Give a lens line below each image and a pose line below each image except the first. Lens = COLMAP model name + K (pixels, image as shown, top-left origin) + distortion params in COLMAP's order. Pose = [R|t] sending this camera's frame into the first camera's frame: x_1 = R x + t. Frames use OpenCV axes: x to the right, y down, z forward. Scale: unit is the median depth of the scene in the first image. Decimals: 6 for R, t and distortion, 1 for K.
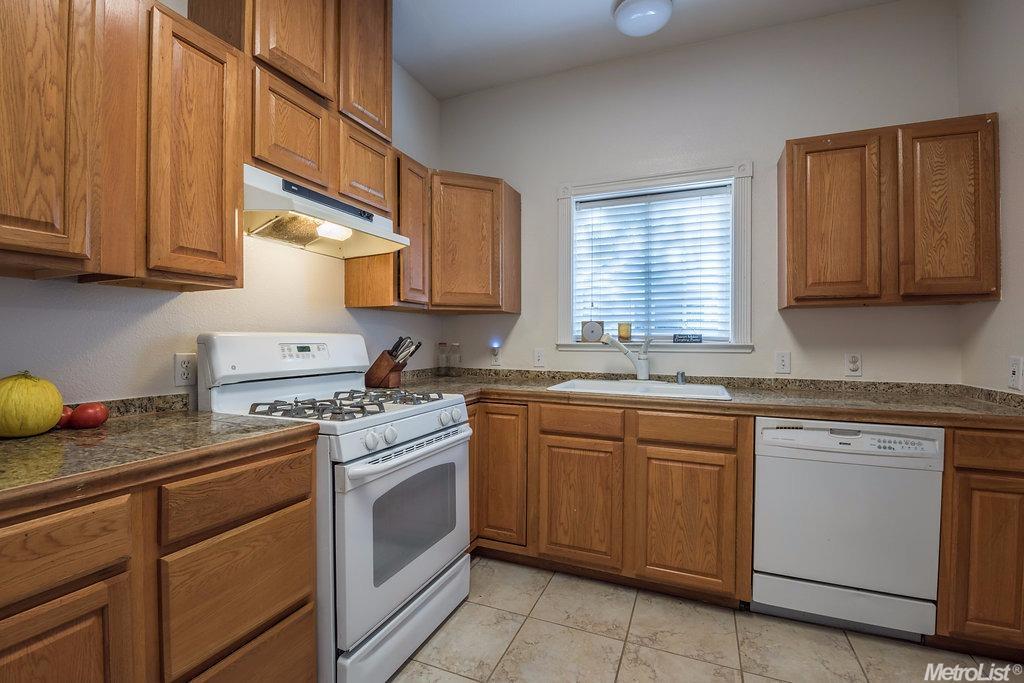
lens RADIAL K [[442.5, 0, 508.2], [0, 442.5, 343.6], [0, 0, 1]] dist [-0.023593, -0.002403]
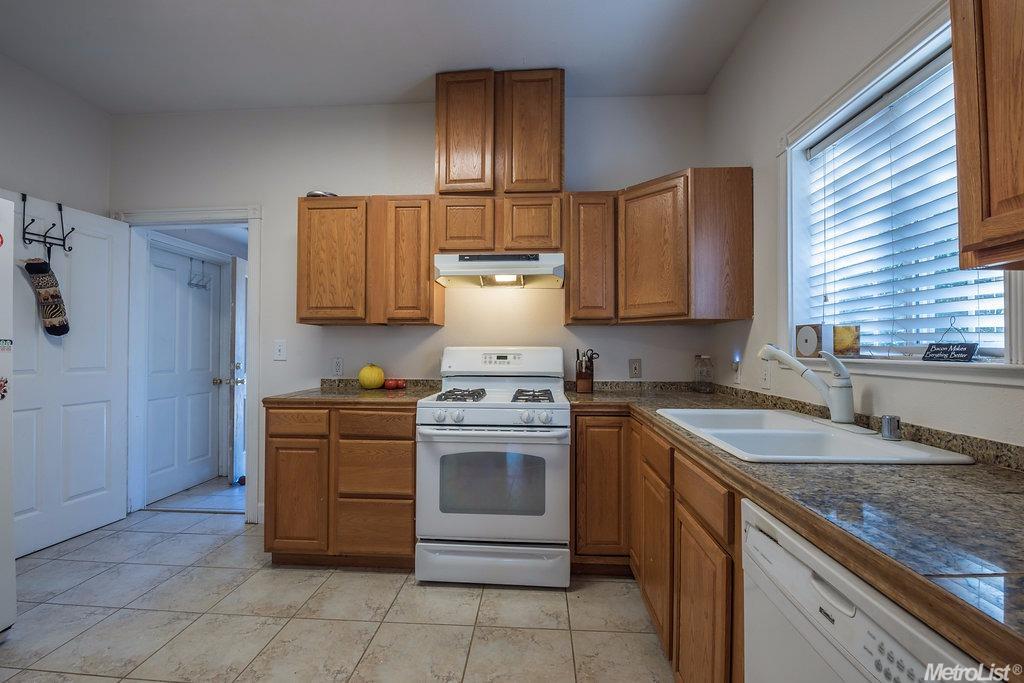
lens RADIAL K [[442.5, 0, 510.0], [0, 442.5, 342.4], [0, 0, 1]] dist [-0.023593, -0.002403]
pose [[0.336082, -0.015742, -0.941701, 0.894203], [-0.010891, 0.999728, -0.020599, -0.008540], [0.941770, 0.017179, 0.335819, 0.498260]]
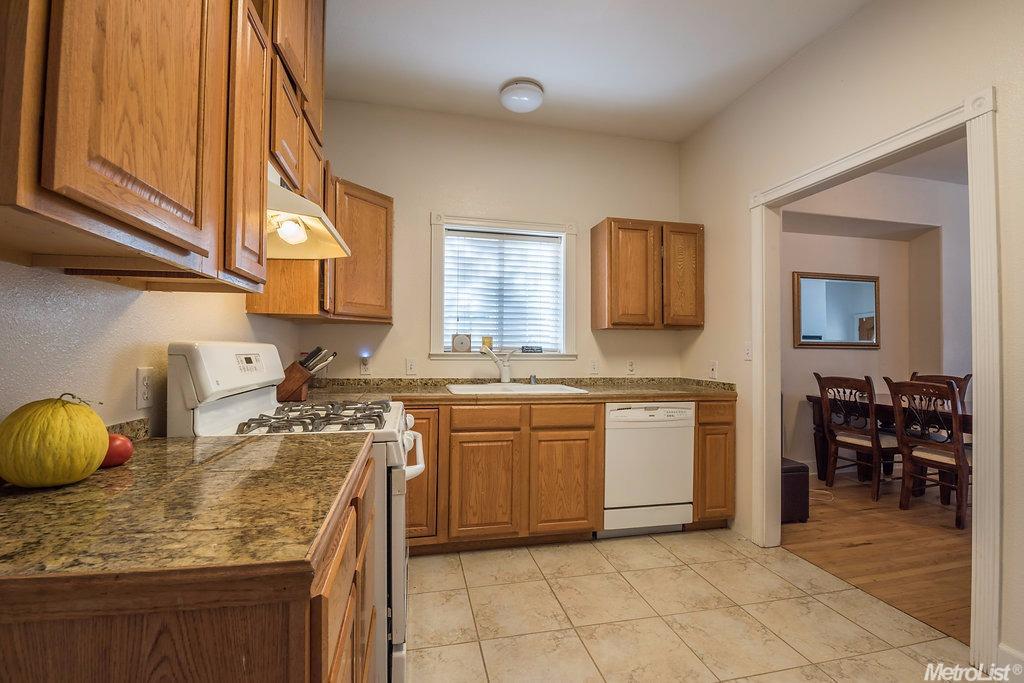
lens RADIAL K [[442.5, 0, 509.3], [0, 442.5, 343.4], [0, 0, 1]] dist [-0.023593, -0.002403]
pose [[0.812945, 0.012035, 0.582216, -0.524514], [-0.001206, 0.999819, -0.018983, -0.005988], [-0.582339, 0.014730, 0.812812, -0.023785]]
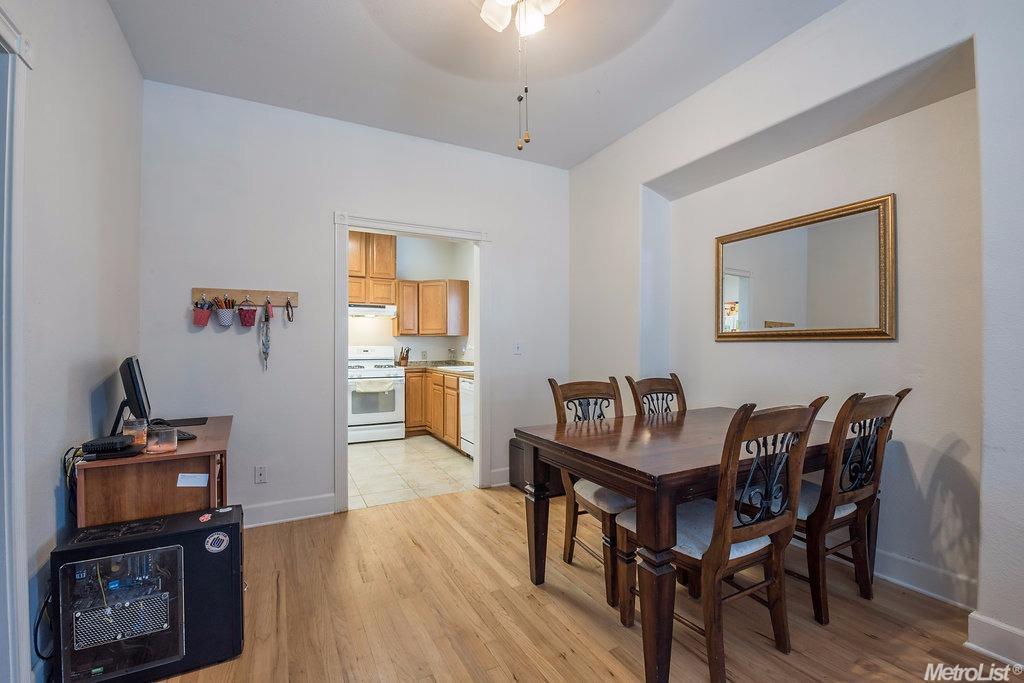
lens RADIAL K [[442.5, 0, 514.3], [0, 442.5, 346.1], [0, 0, 1]] dist [-0.023593, -0.002403]
pose [[0.781605, -0.005808, -0.623746, 2.252992], [-0.000193, 0.999954, -0.009553, 0.005703], [0.623773, 0.007587, 0.781569, -0.788169]]
